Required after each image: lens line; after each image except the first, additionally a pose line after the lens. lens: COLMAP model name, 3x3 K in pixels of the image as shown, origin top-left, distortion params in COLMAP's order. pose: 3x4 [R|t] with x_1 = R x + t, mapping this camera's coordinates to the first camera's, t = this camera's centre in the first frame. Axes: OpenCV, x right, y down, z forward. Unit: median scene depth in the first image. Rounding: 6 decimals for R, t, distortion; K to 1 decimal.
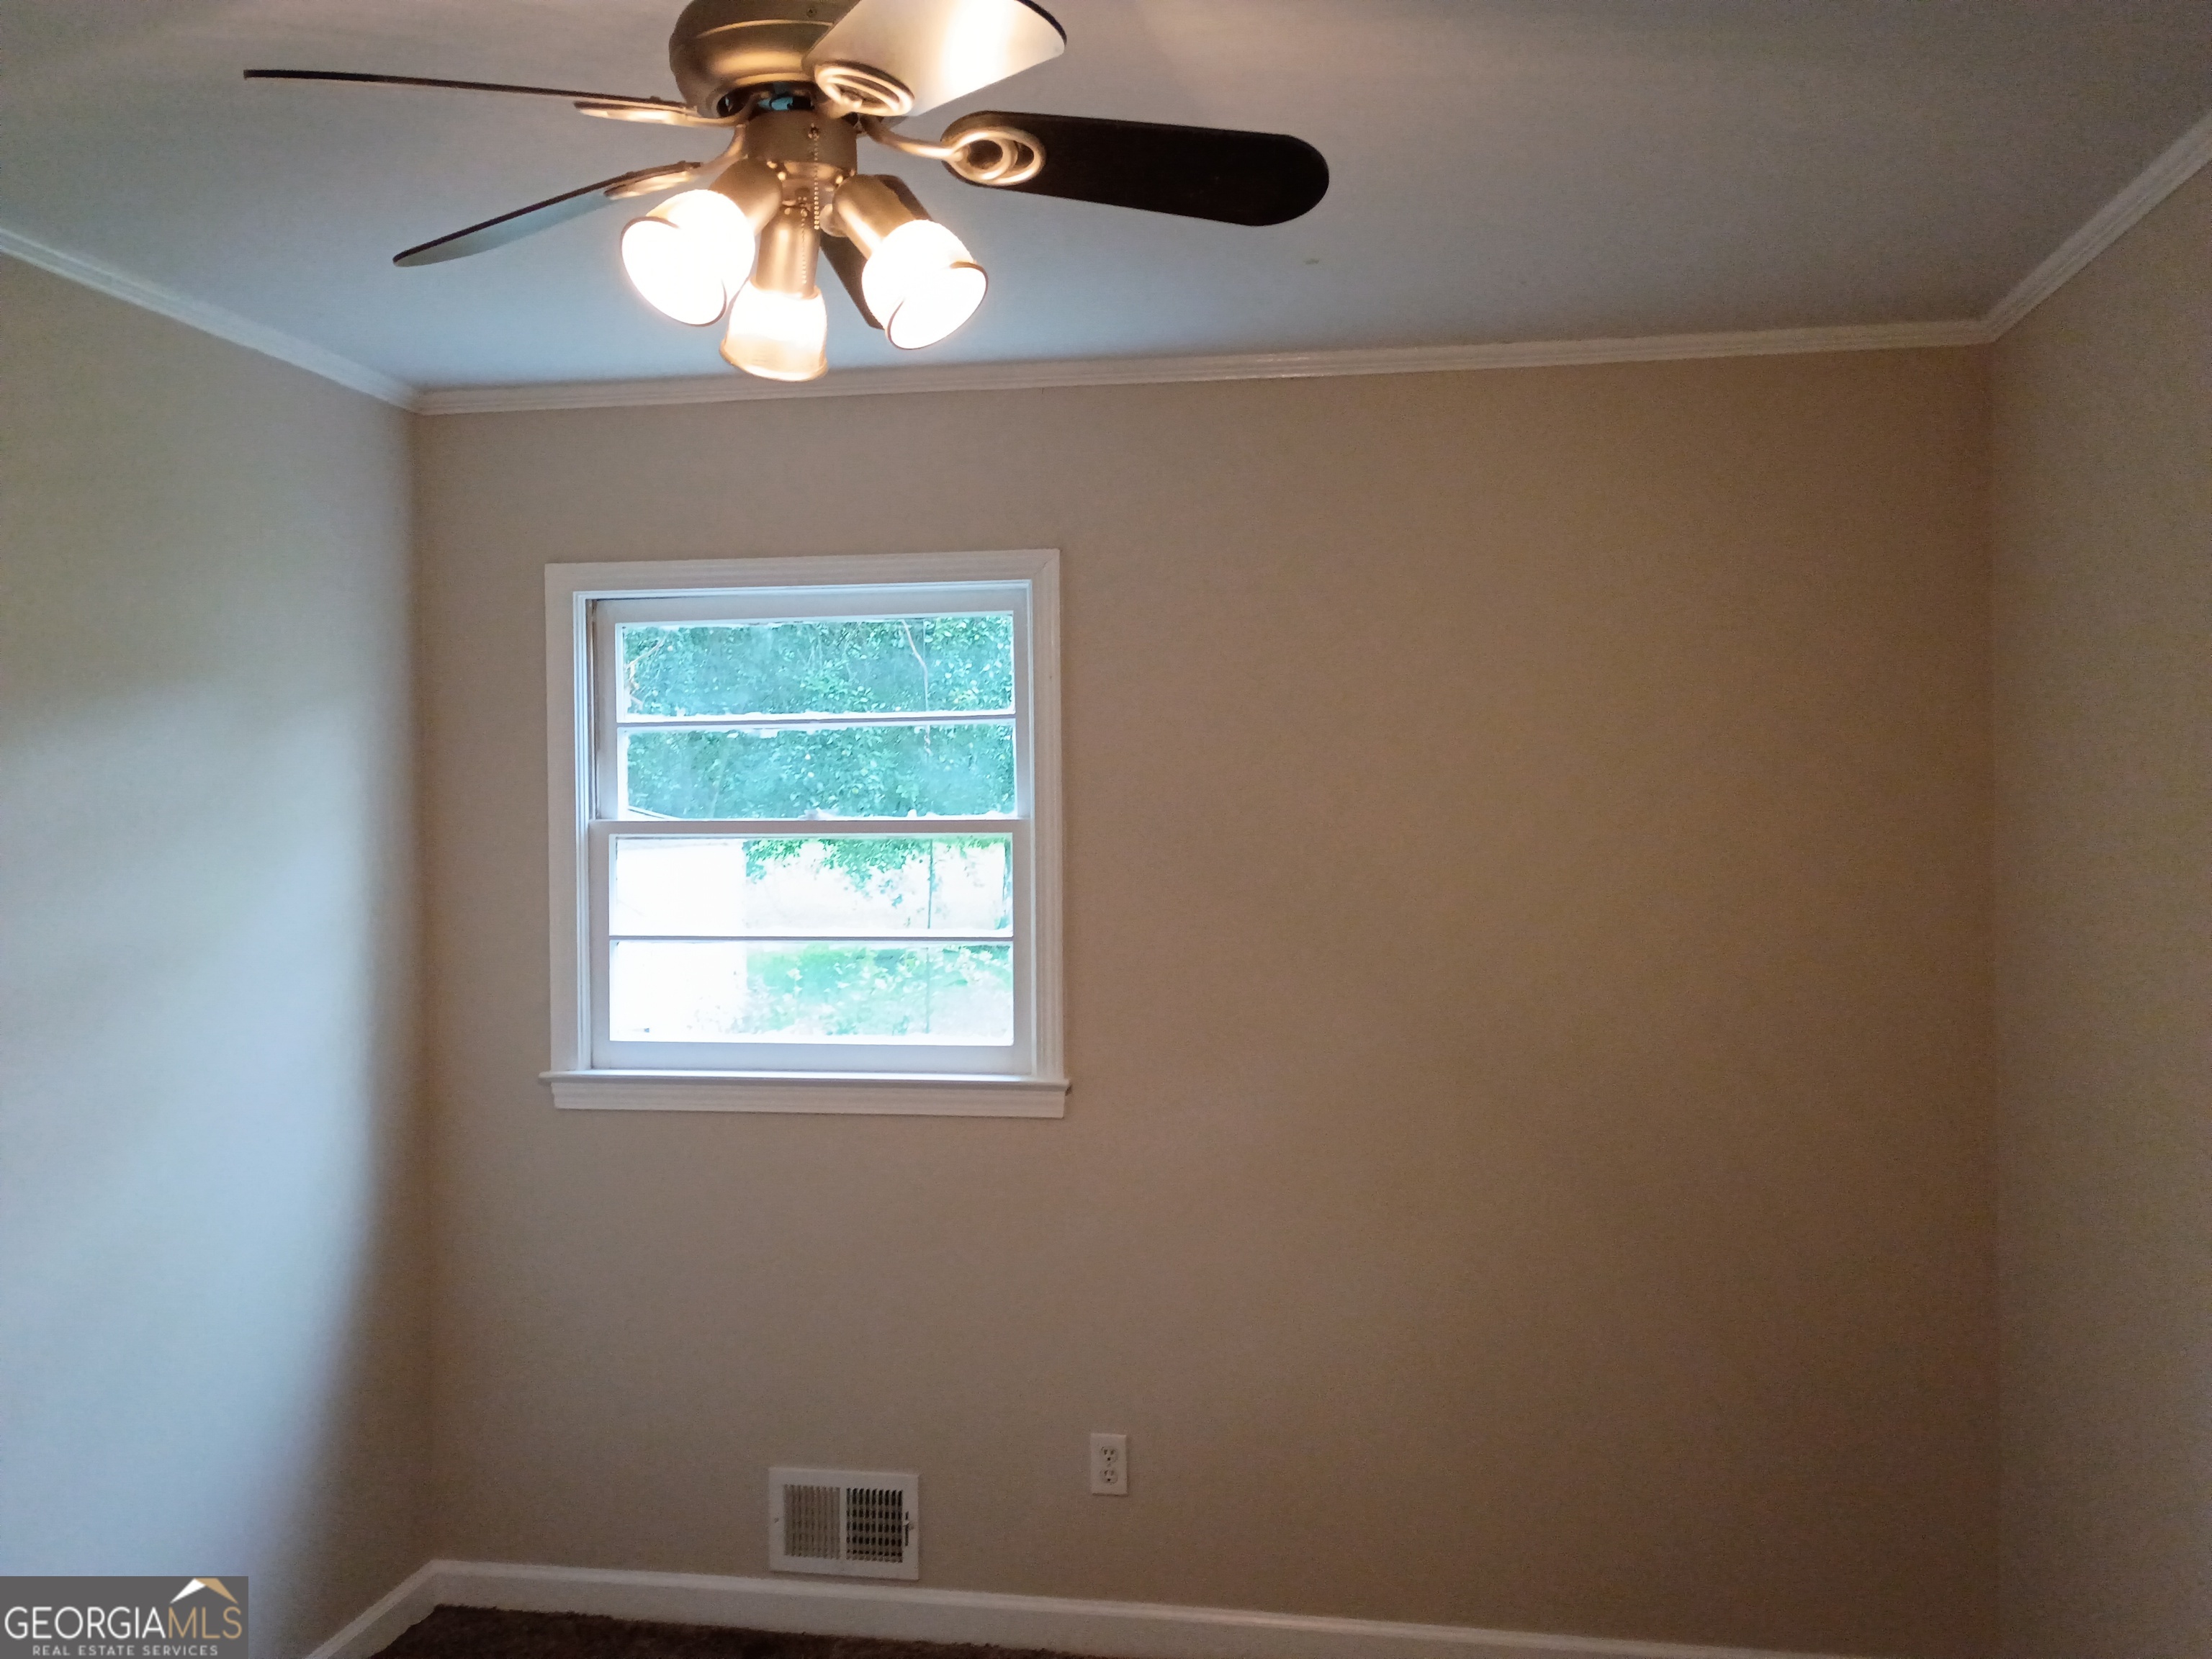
lens RADIAL K [[1898.7, 0, 1140.6], [0, 1898.7, 853.2], [0, 0, 1]] dist [0.061947, -0.066416]
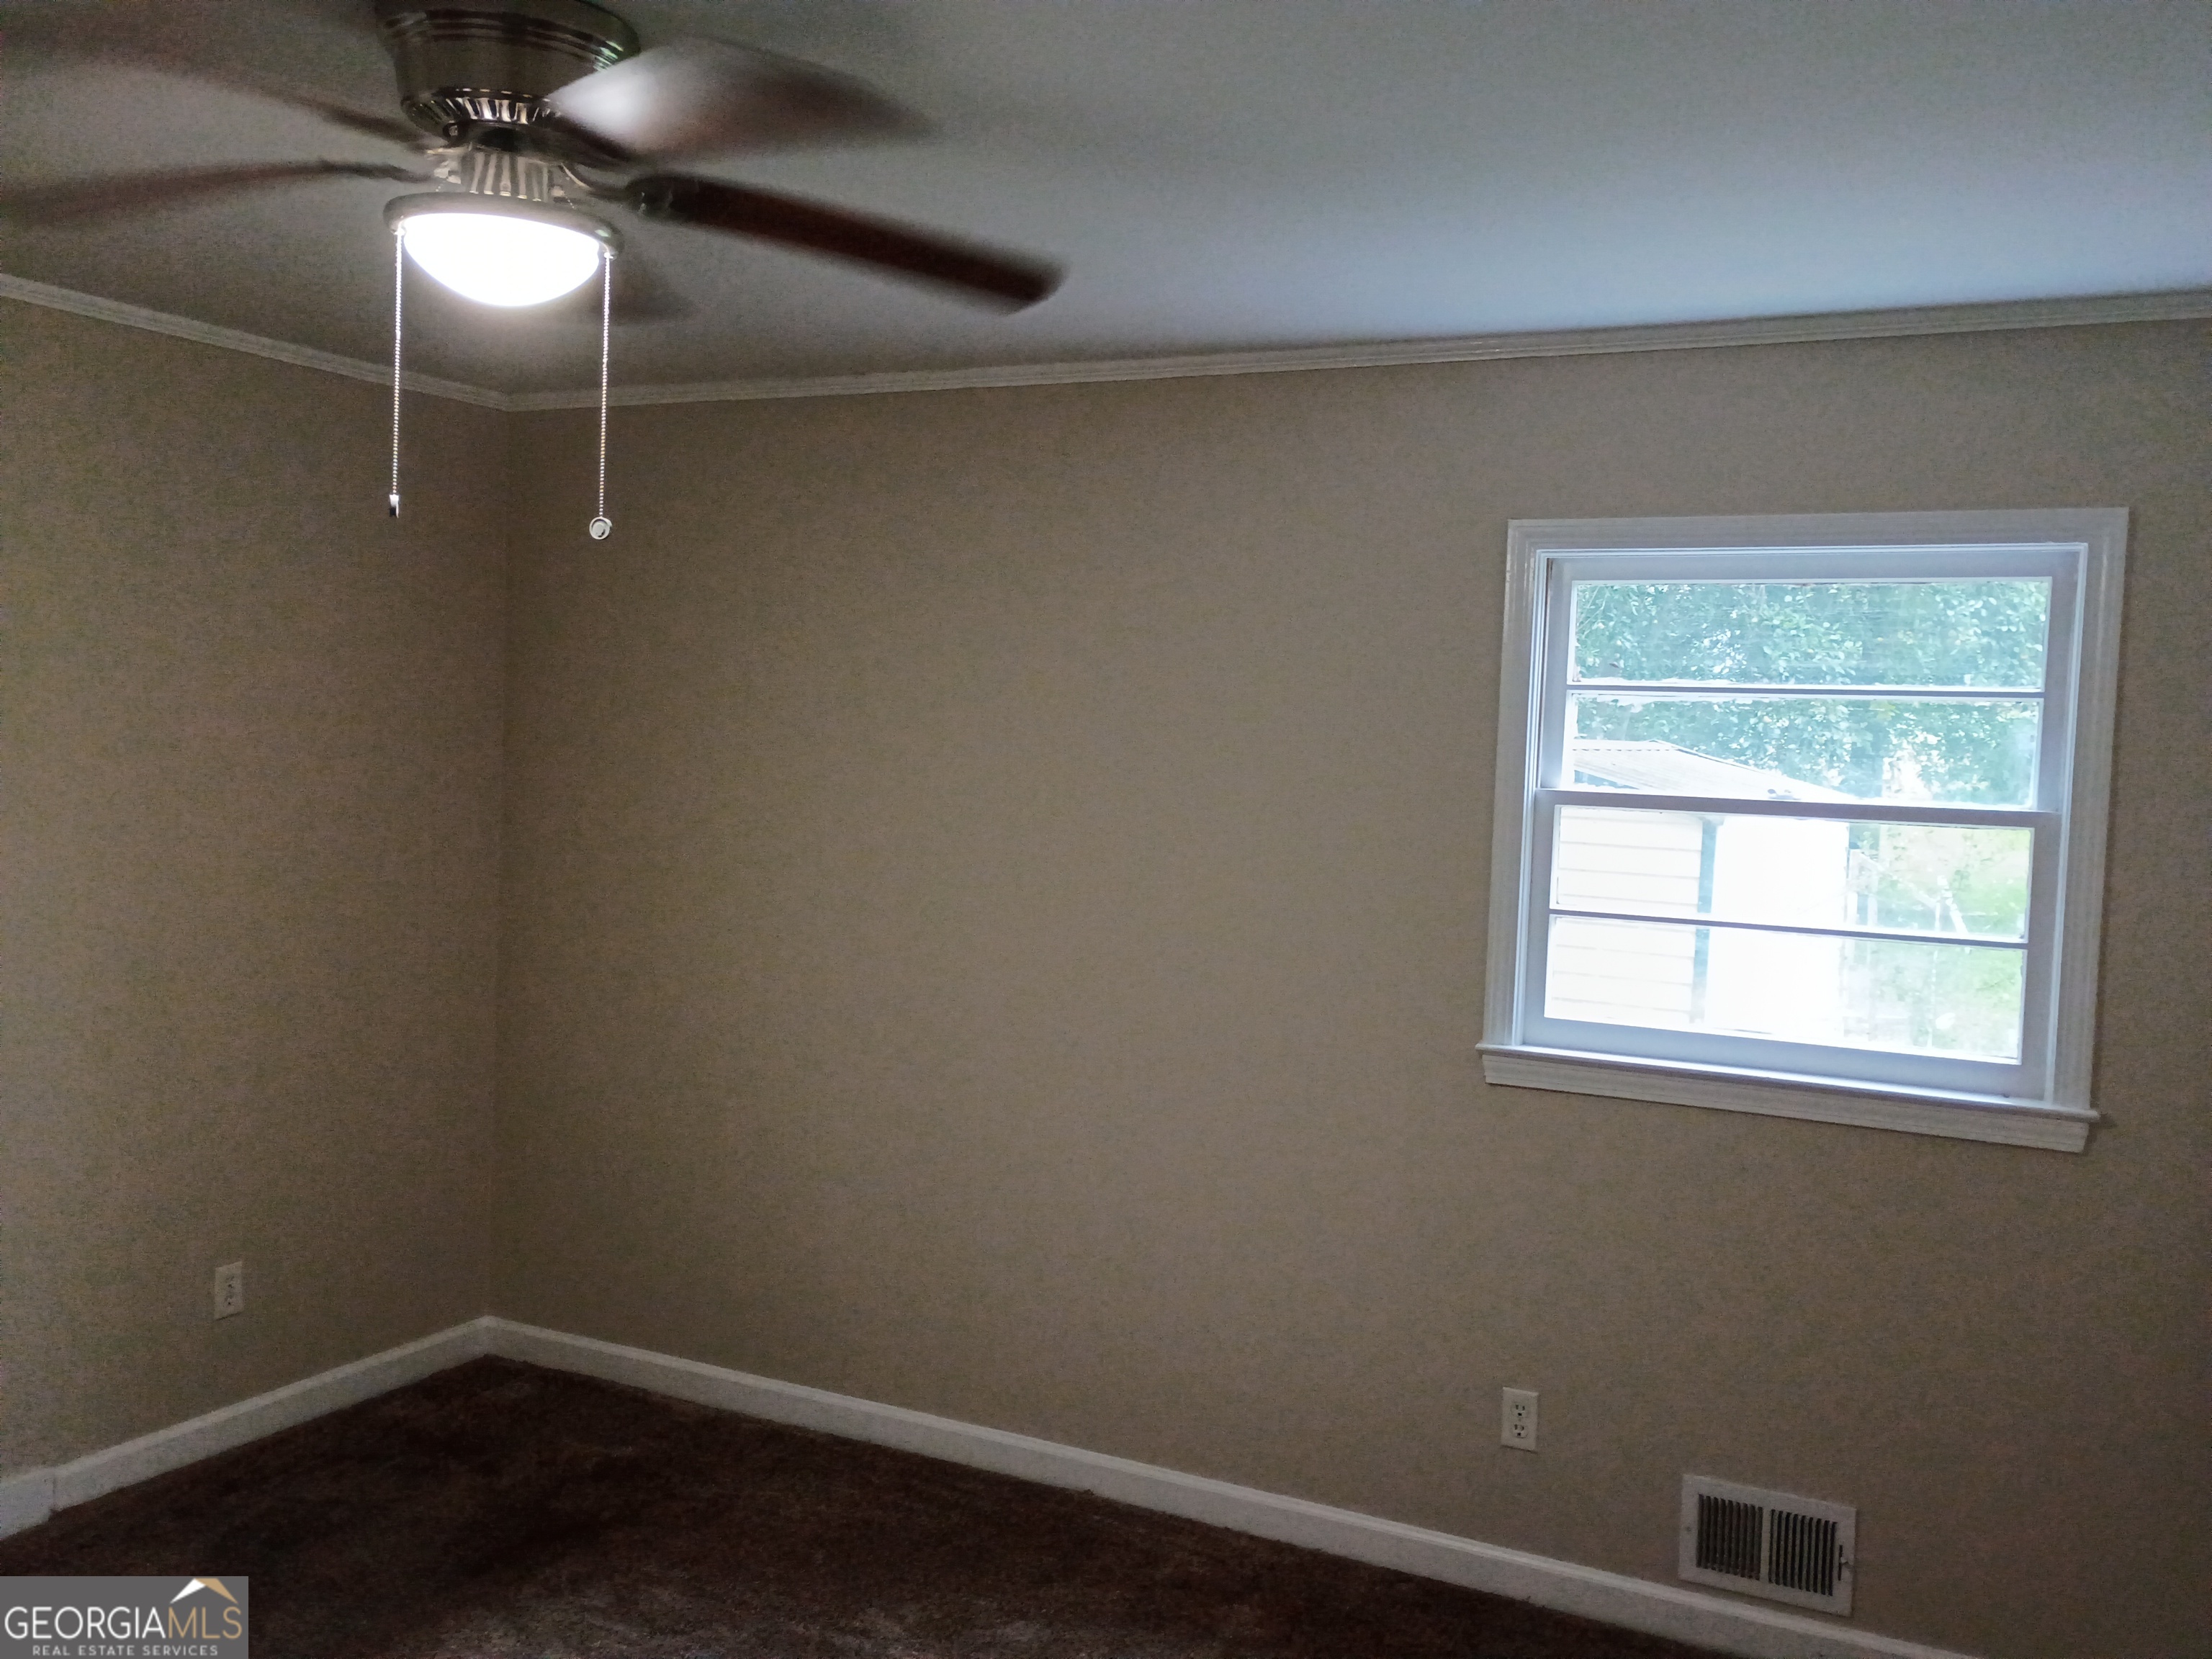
lens RADIAL K [[1898.7, 0, 1073.7], [0, 1898.7, 868.0], [0, 0, 1]] dist [0.061947, -0.066416]
pose [[0.958688, 0.062623, -0.277482, -0.242251], [-0.047364, 0.996991, 0.061364, -0.025112], [0.280490, -0.045686, 0.958769, 0.010533]]
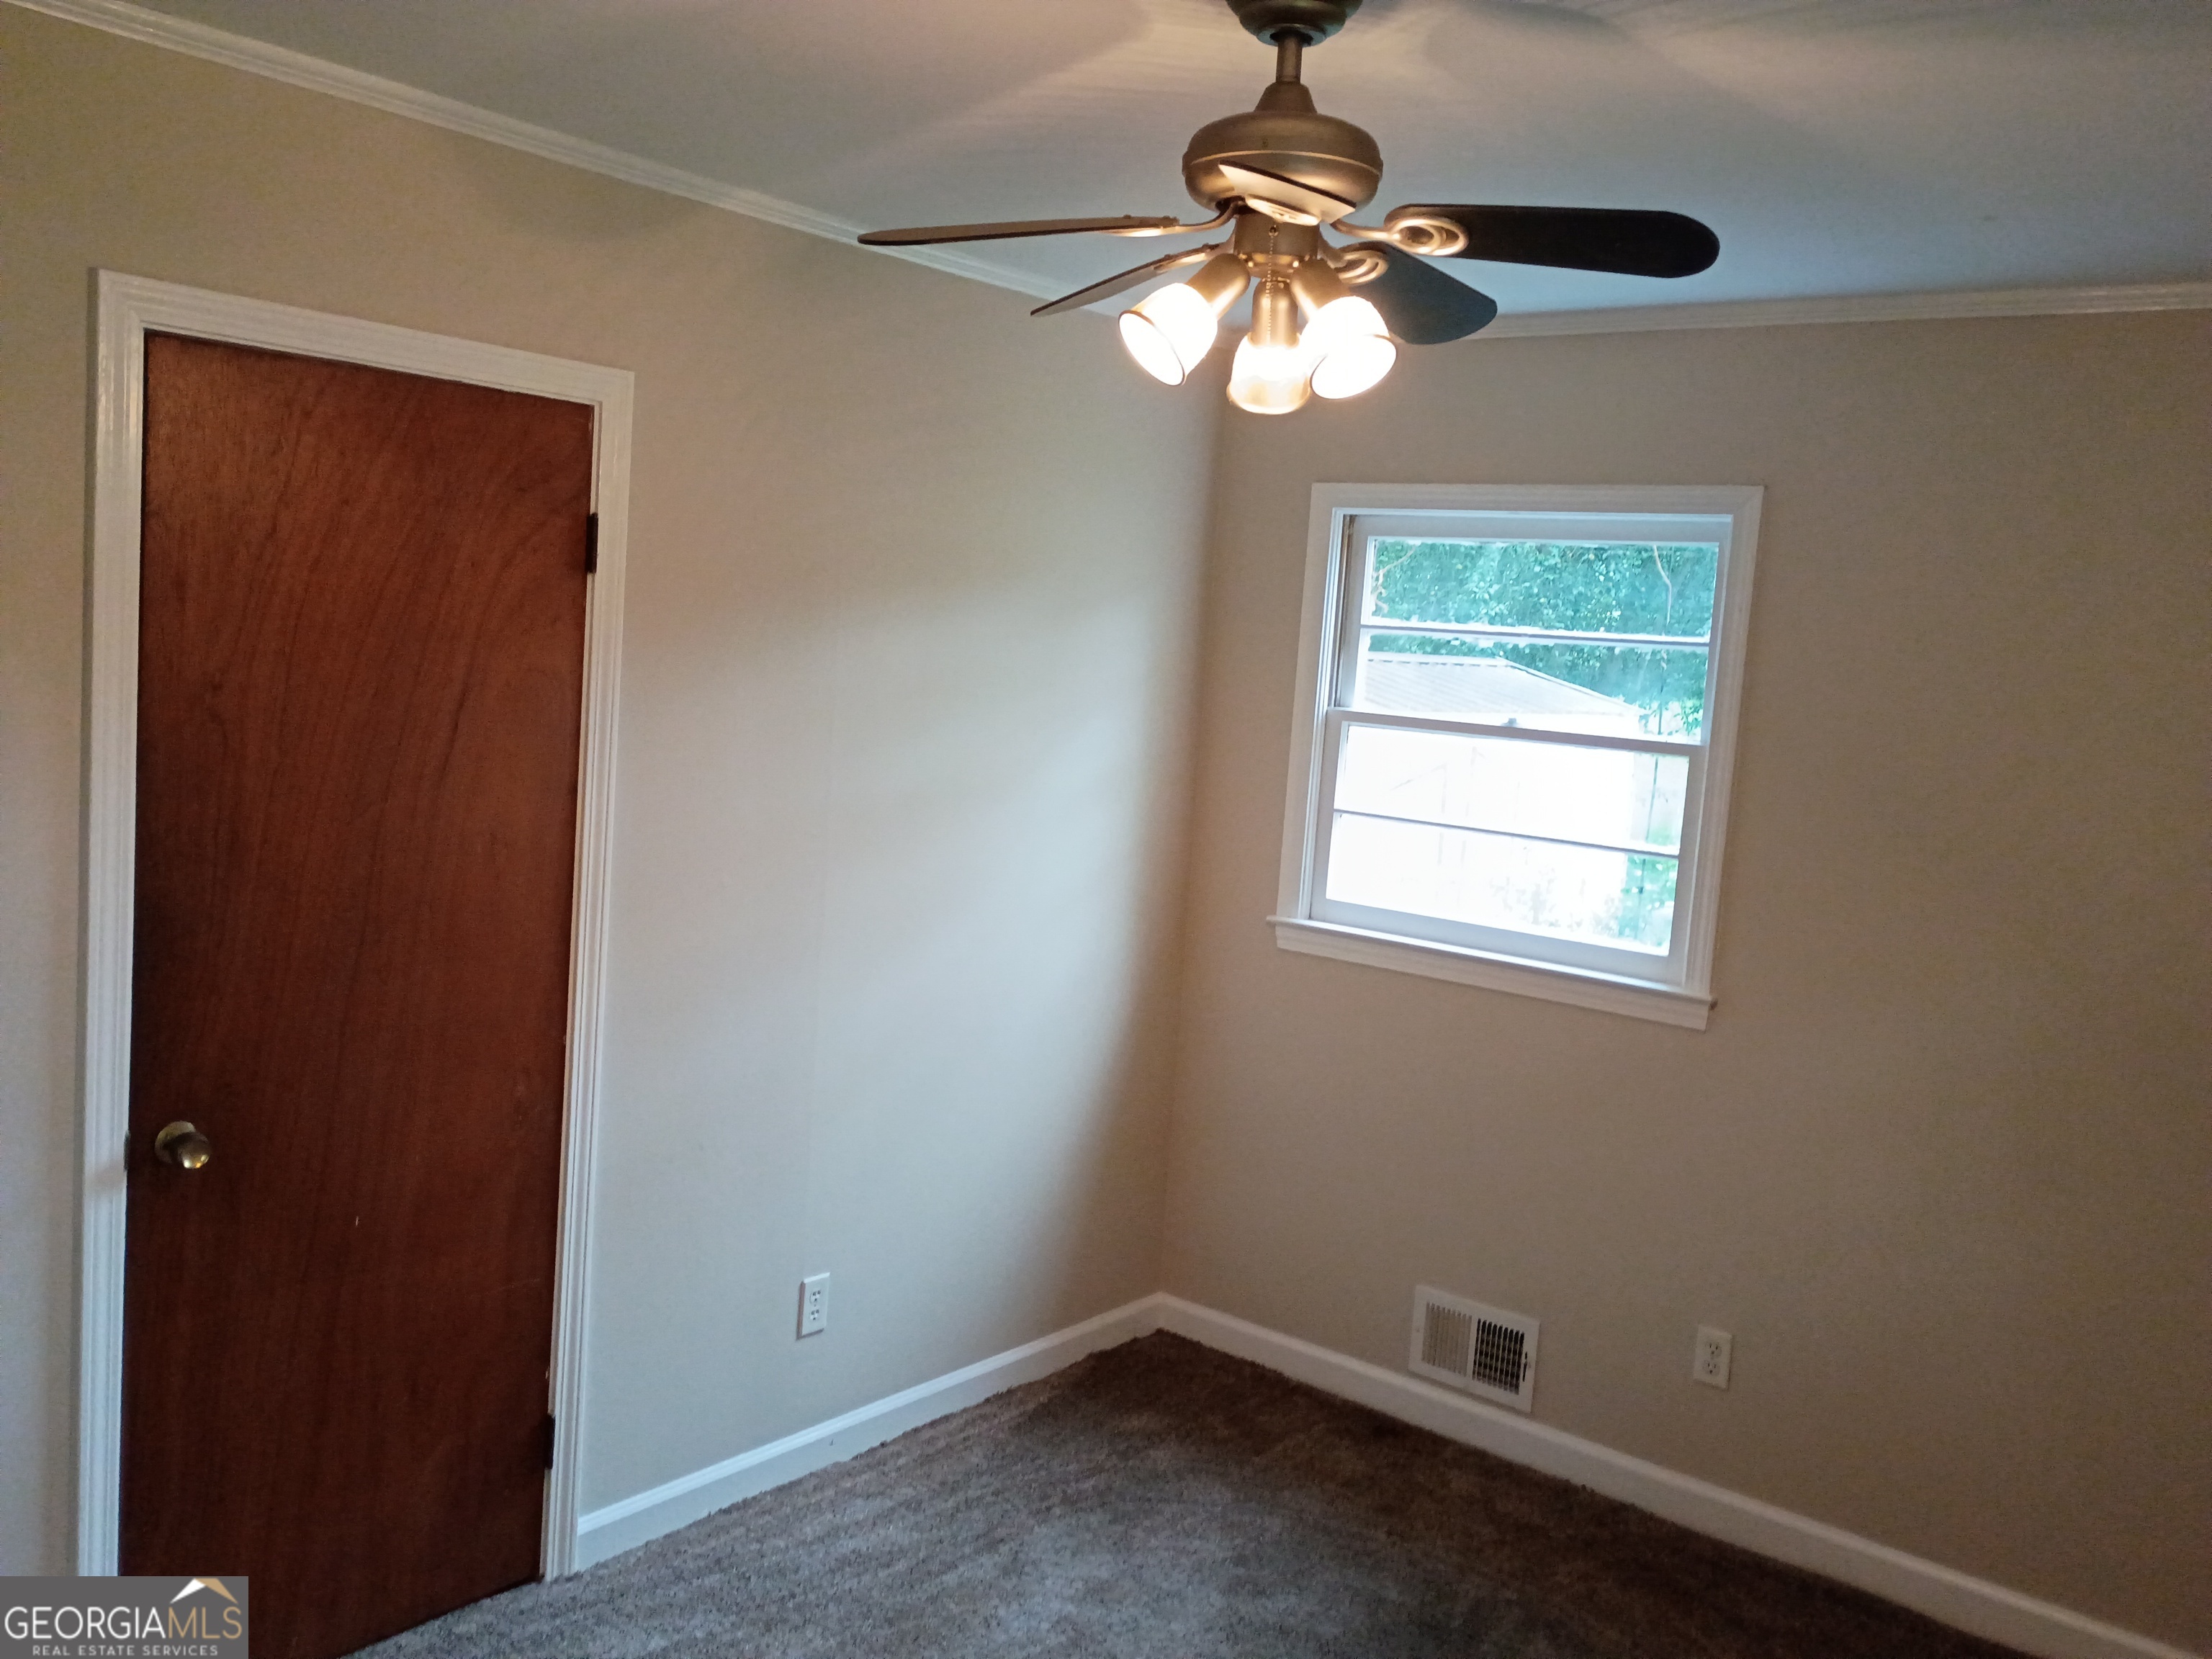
lens RADIAL K [[1898.7, 0, 1124.0], [0, 1898.7, 870.1], [0, 0, 1]] dist [0.061947, -0.066416]
pose [[0.873751, 0.132868, -0.467874, 0.156834], [-0.093458, 0.989902, 0.106583, -0.031081], [0.477311, -0.049400, 0.877345, -0.076508]]
